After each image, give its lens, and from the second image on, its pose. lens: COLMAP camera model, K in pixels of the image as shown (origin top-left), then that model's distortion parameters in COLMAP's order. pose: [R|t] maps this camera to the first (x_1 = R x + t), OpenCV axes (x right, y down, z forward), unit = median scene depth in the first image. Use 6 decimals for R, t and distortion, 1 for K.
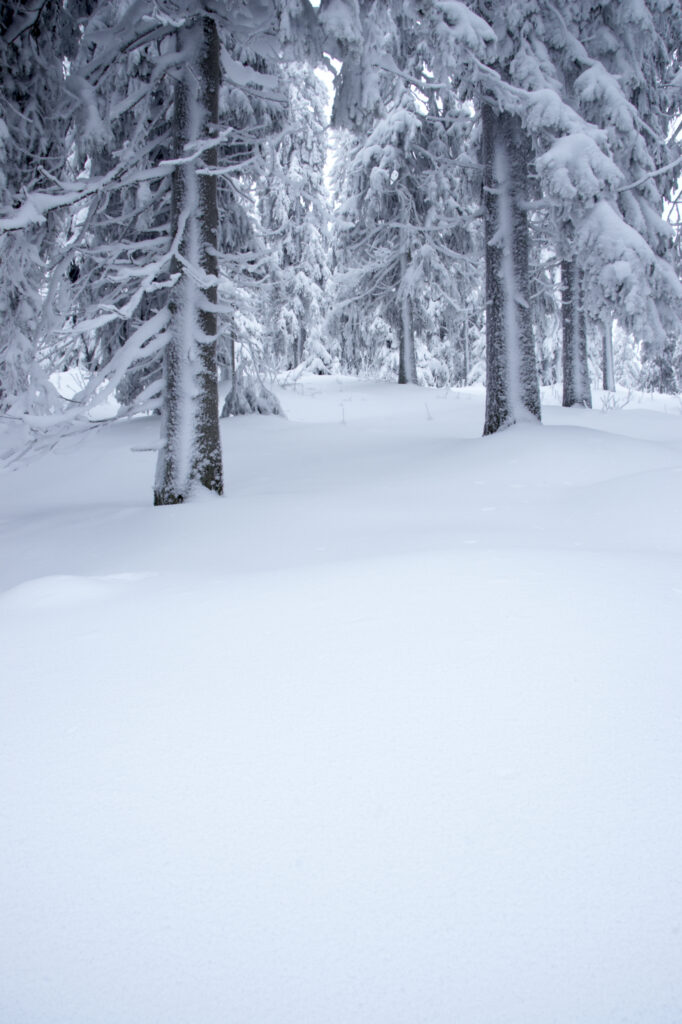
lens RADIAL K [[795.6, 0, 351.3], [0, 795.6, 524.3], [0, 0, 1]] dist [-0.192172, 0.132359]
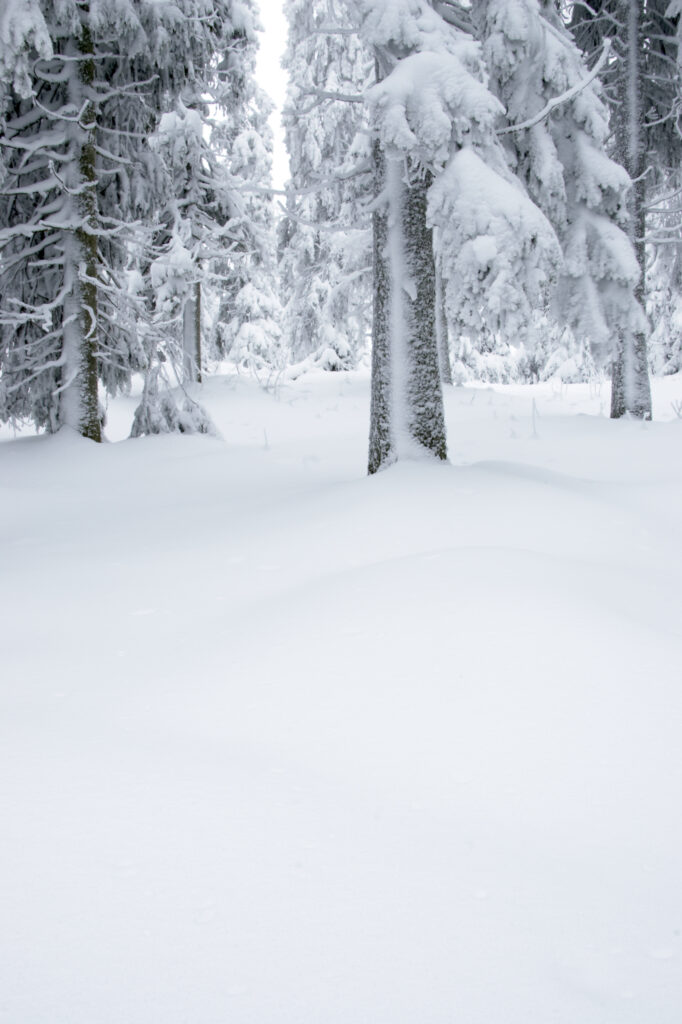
lens RADIAL K [[1048.2, 0, 345.4], [0, 1048.2, 518.0], [0, 0, 1]] dist [-0.033944, 0.000000]
pose [[0.993737, 0.006110, -0.111579, 0.260982], [-0.010173, 0.999304, -0.035883, -0.040147], [0.111282, 0.036794, 0.993108, 0.038682]]
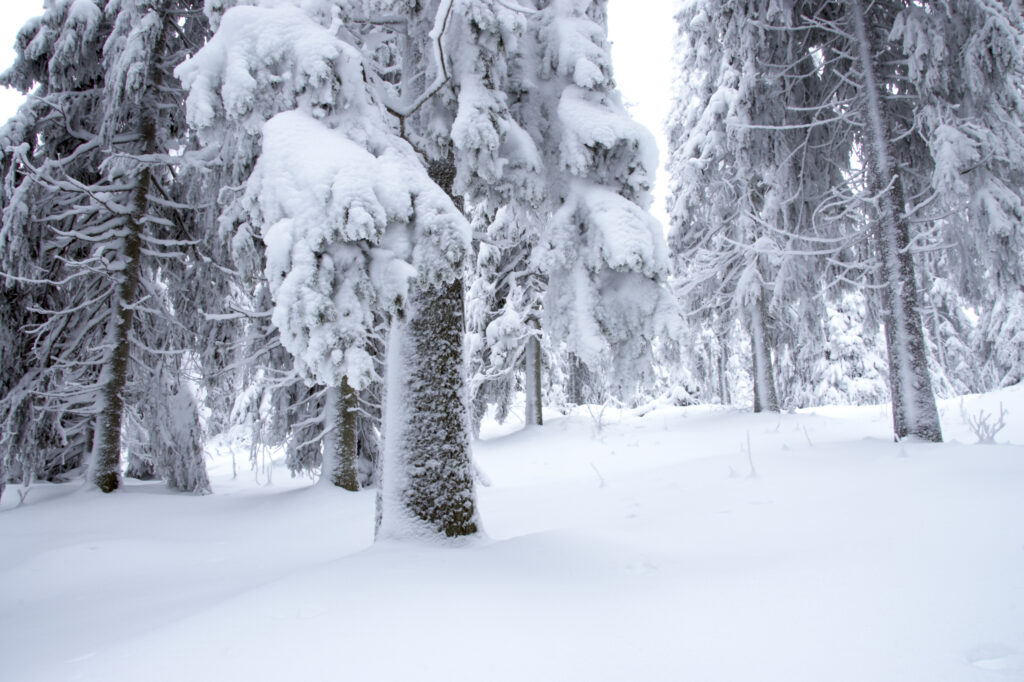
lens RADIAL K [[795.6, 0, 480.4], [0, 795.6, 340.1], [0, 0, 1]] dist [-0.192172, 0.132359]
pose [[0.877407, -0.107596, -0.467525, 0.522306], [-0.017364, 0.966765, -0.255076, -0.121725], [0.479432, 0.231924, 0.846379, 0.526004]]
